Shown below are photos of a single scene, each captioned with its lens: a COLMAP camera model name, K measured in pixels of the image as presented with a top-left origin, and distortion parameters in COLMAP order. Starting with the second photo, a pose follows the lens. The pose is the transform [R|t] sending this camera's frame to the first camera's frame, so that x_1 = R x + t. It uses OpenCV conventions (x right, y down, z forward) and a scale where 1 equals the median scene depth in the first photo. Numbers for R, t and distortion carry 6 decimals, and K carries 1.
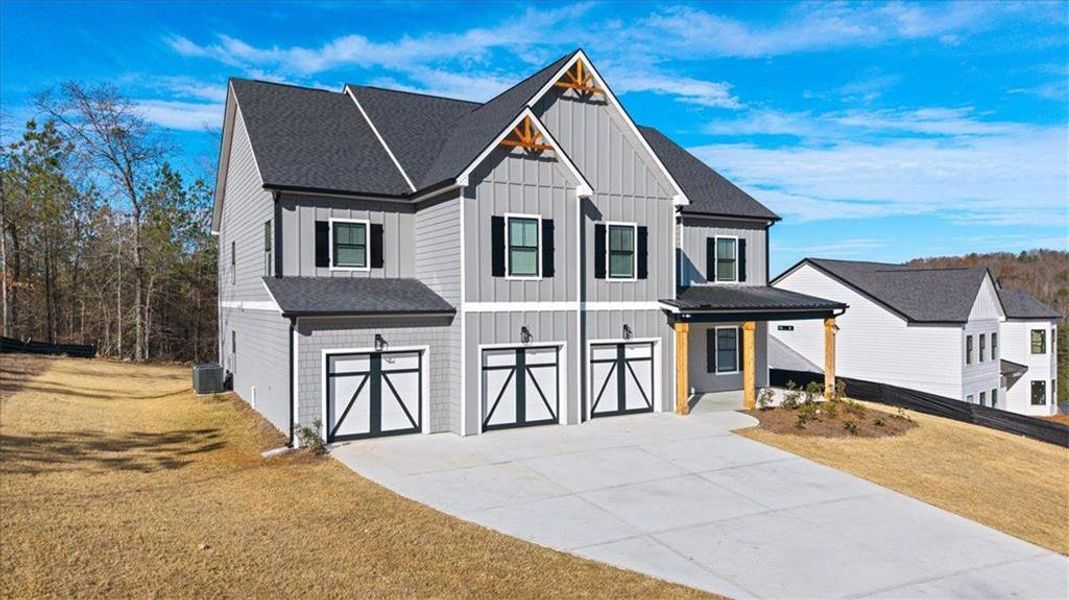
lens RADIAL K [[772.8, 0, 534.5], [0, 772.8, 300.0], [0, 0, 1]] dist [0.001169, -0.000336]
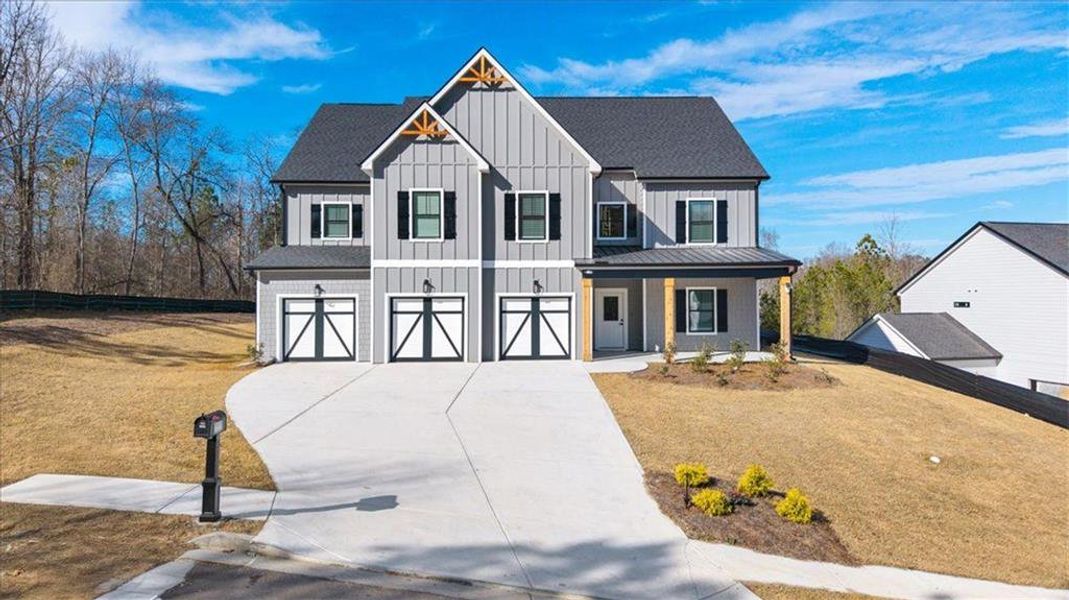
lens RADIAL K [[740.0, 0, 517.3], [0, 740.0, 284.4], [0, 0, 1]] dist [0.010230, -0.000966]
pose [[0.870166, -0.005062, -0.492732, 0.667943], [-0.000603, 0.999936, -0.011338, 0.053293], [0.492758, 0.010163, 0.870107, 0.040873]]
